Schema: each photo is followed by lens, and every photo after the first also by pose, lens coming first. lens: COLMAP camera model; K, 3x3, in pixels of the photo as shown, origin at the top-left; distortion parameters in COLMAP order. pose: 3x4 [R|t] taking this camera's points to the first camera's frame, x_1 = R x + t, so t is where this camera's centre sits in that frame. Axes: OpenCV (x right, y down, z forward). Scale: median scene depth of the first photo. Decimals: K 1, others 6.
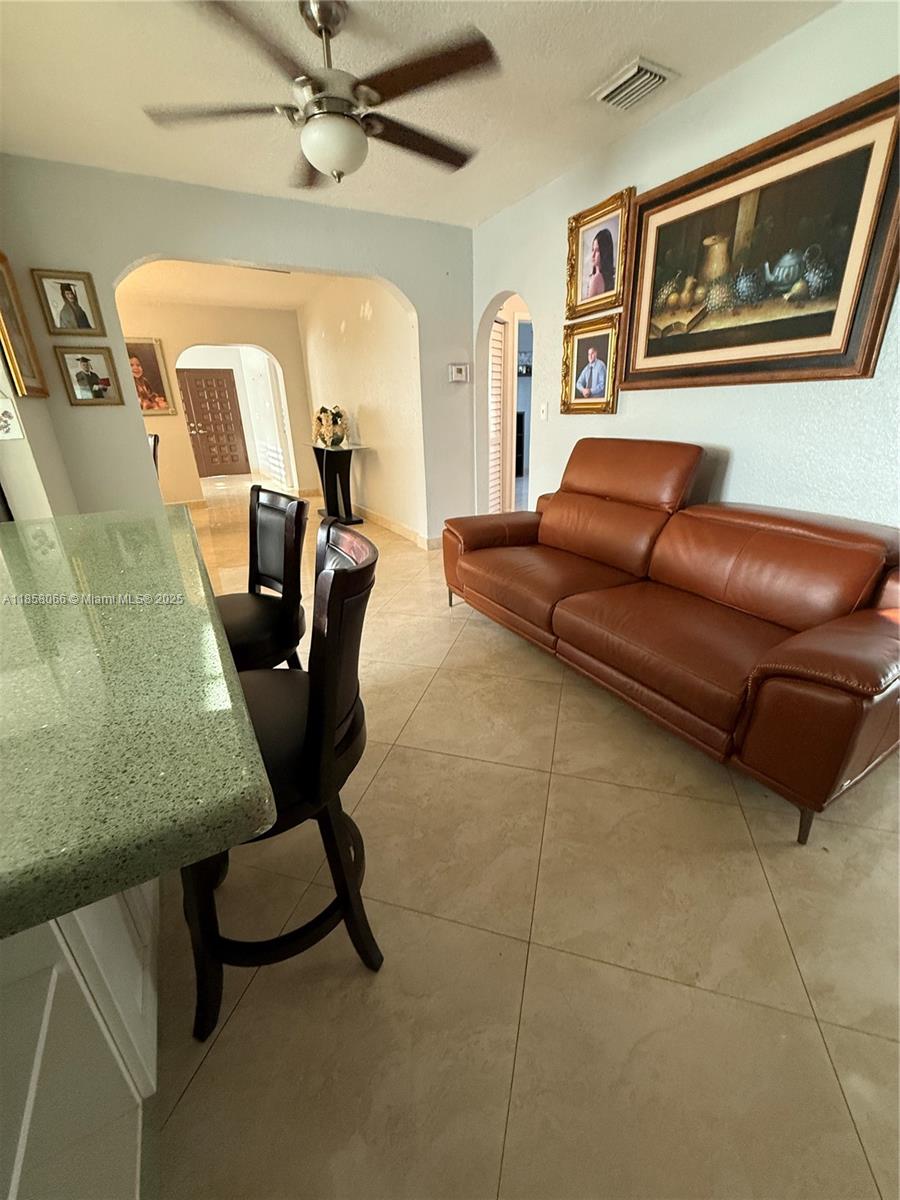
lens RADIAL K [[479.2, 0, 449.0], [0, 479.2, 597.5], [0, 0, 1]] dist [0.000597, -0.000036]
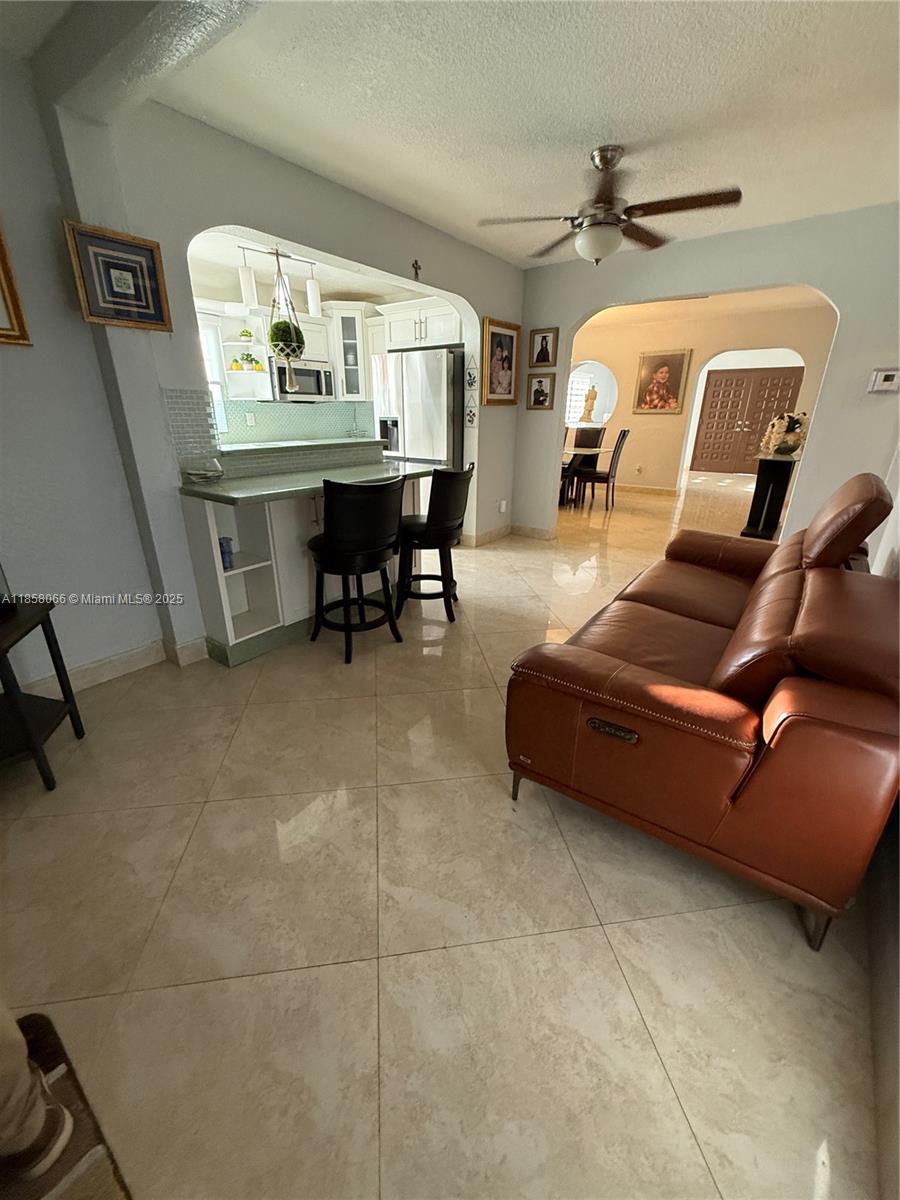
lens RADIAL K [[484.3, 0, 447.9], [0, 484.3, 602.5], [0, 0, 1]] dist [-0.000141, -0.000177]
pose [[0.407035, 0.367902, -0.836045, 0.398327], [-0.349942, 0.908271, 0.229313, -0.043690], [0.843720, 0.199229, 0.498442, 0.035585]]
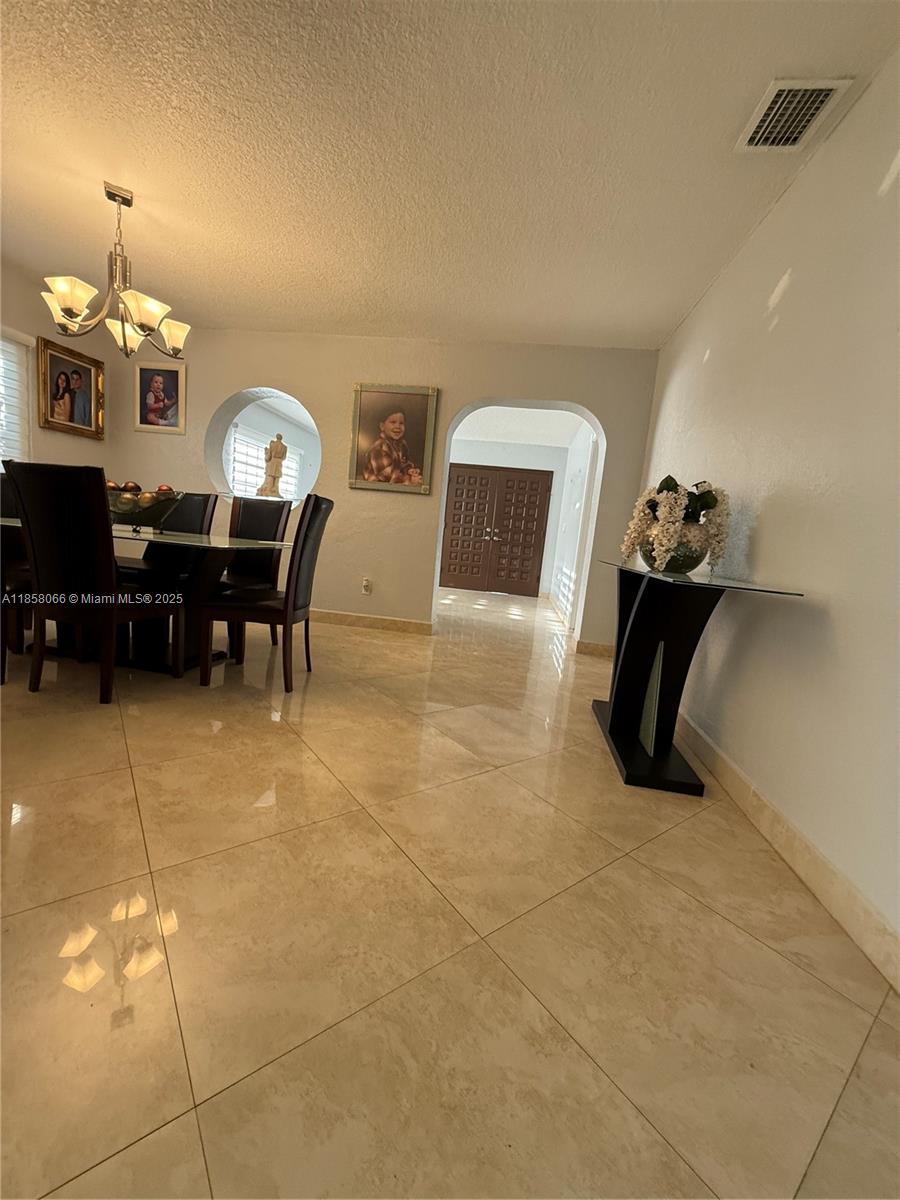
lens RADIAL K [[479.2, 0, 449.0], [0, 479.2, 597.5], [0, 0, 1]] dist [0.000597, -0.000036]
pose [[0.790930, 0.186103, -0.582919, -0.153230], [-0.333259, 0.929960, -0.155281, -0.177007], [0.513194, 0.317079, 0.797555, 0.604224]]
